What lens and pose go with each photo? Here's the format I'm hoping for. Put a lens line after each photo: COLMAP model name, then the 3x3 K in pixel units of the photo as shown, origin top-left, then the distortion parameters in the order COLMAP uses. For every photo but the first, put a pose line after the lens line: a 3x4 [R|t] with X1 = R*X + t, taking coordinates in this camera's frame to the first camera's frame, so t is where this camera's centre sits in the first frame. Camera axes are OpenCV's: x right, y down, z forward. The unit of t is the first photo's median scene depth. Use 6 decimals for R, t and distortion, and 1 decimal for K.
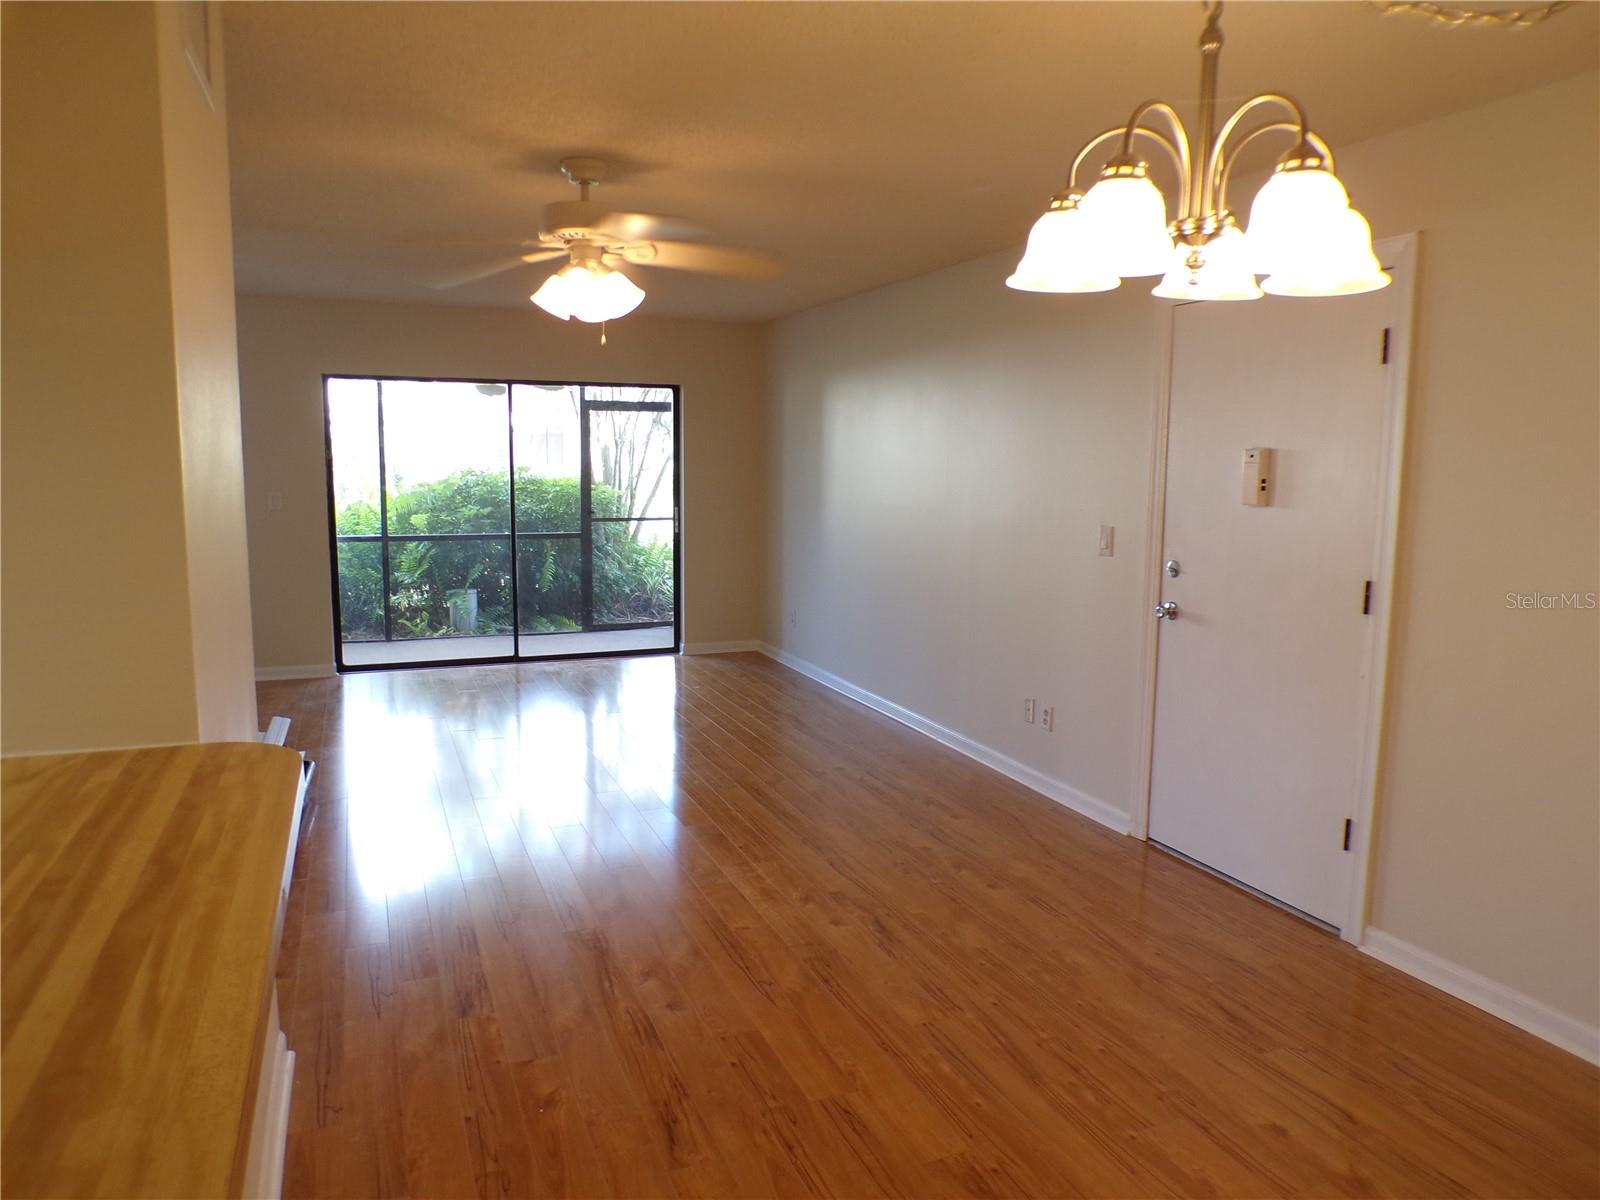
lens RADIAL K [[1077.6, 0, 800.0], [0, 1077.6, 600.0], [0, 0, 1]] dist [-0.065902, 0.038108]
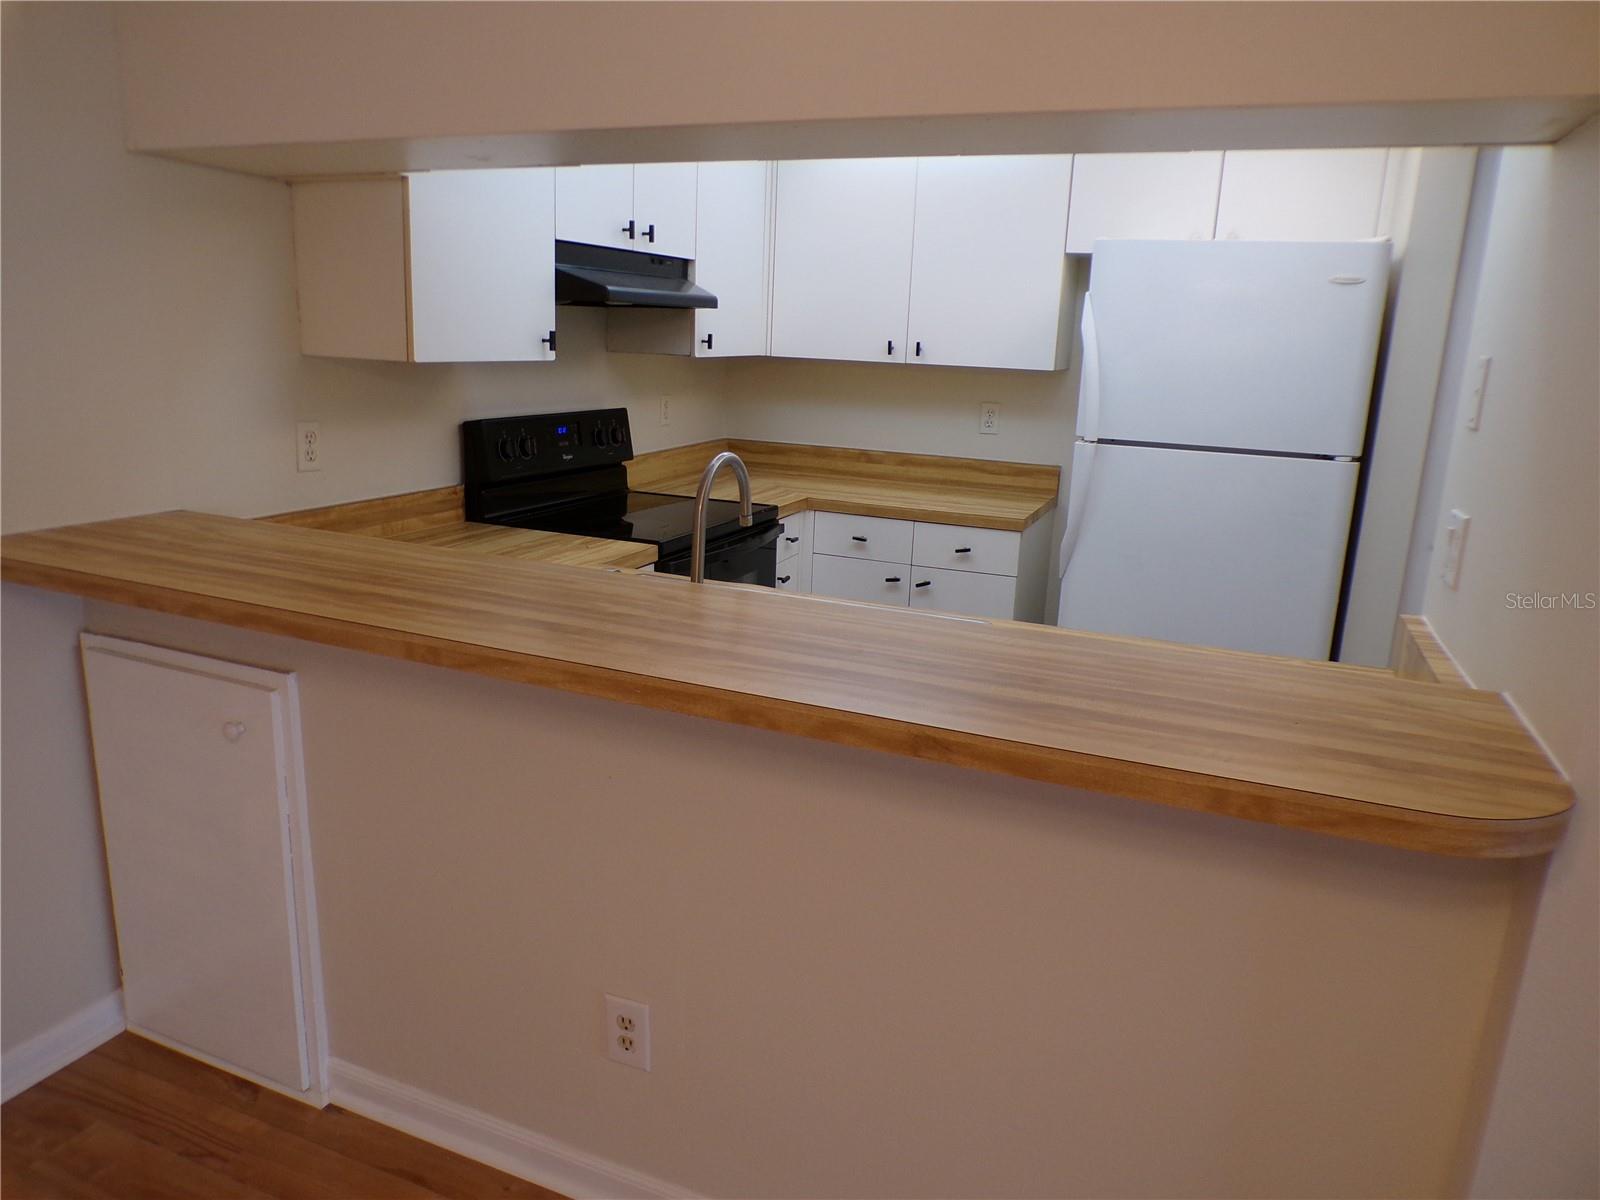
lens RADIAL K [[1077.6, 0, 800.0], [0, 1077.6, 600.0], [0, 0, 1]] dist [-0.065902, 0.038108]
pose [[-0.702932, 0.133413, -0.698633, 0.106840], [-0.142724, 0.935814, 0.322308, -0.057693], [0.696790, 0.326273, -0.638772, 0.532242]]
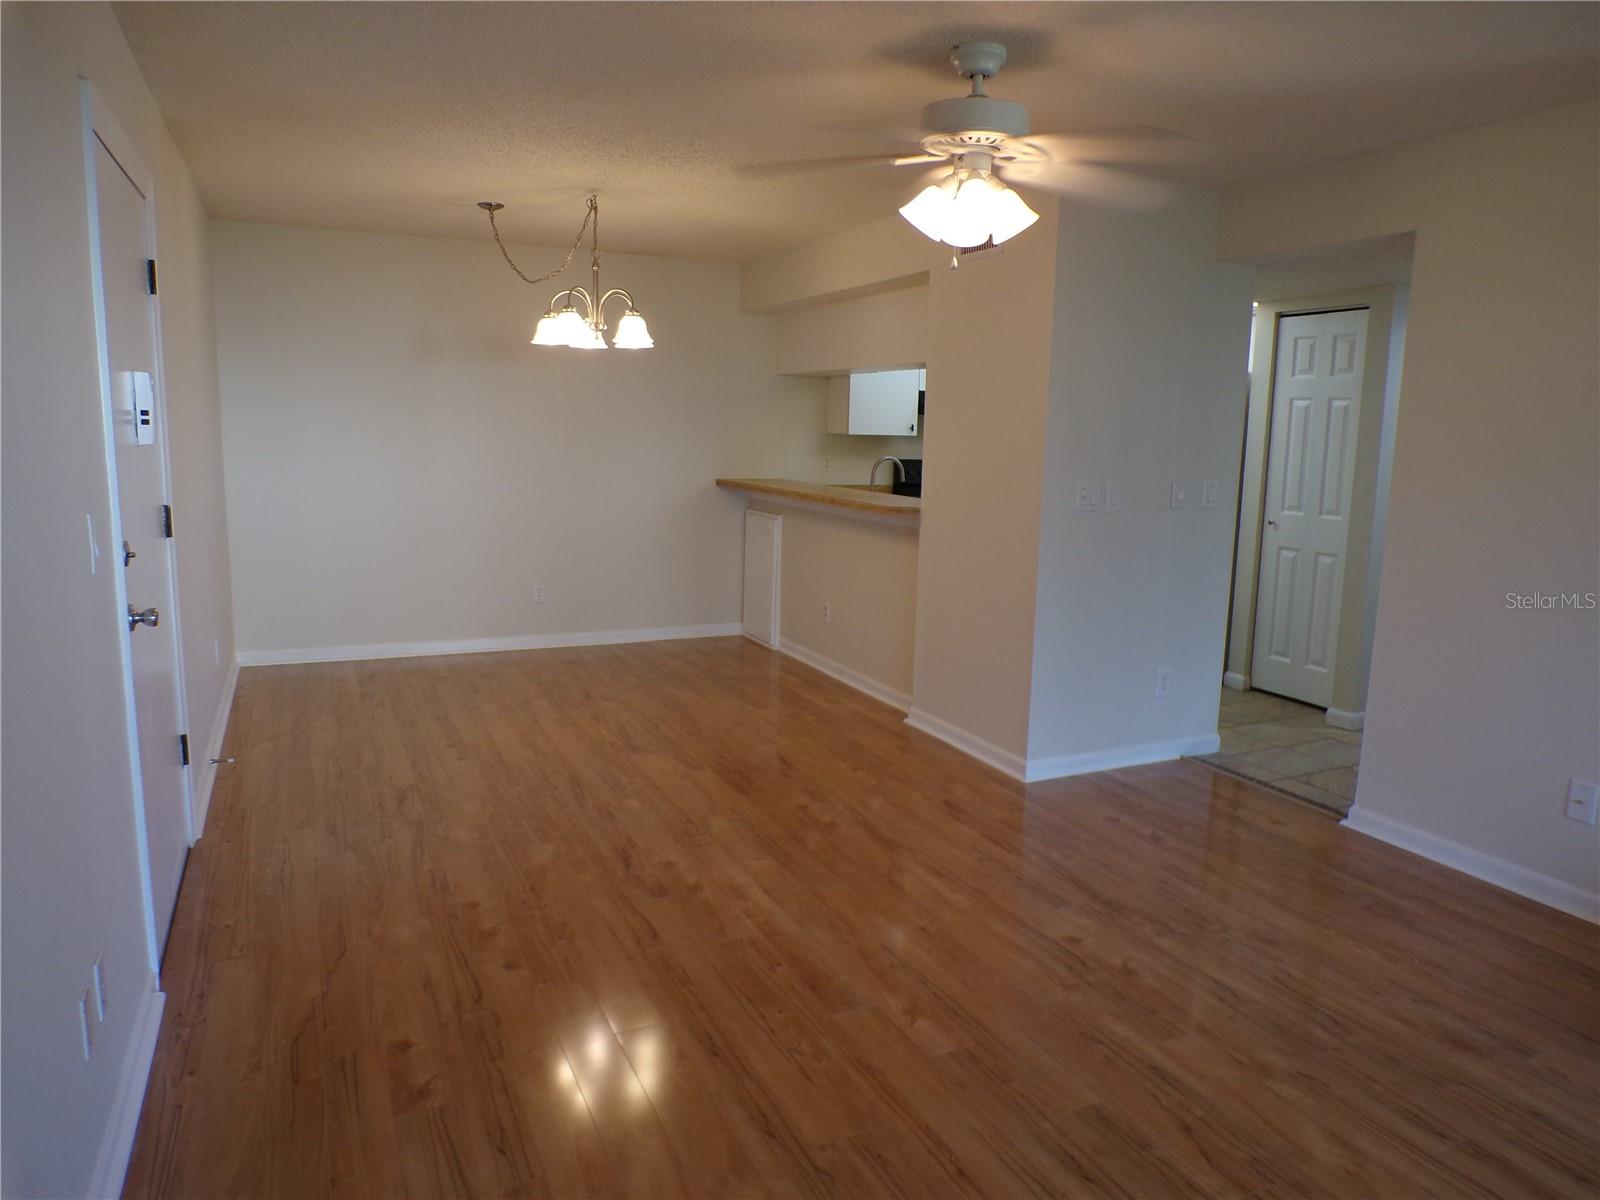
lens RADIAL K [[1077.6, 0, 800.0], [0, 1077.6, 600.0], [0, 0, 1]] dist [-0.065902, 0.038108]
pose [[-0.998581, -0.025157, -0.046937, -0.038636], [-0.037847, 0.955317, 0.293151, -0.257825], [0.037465, 0.294512, -0.954913, 2.046417]]
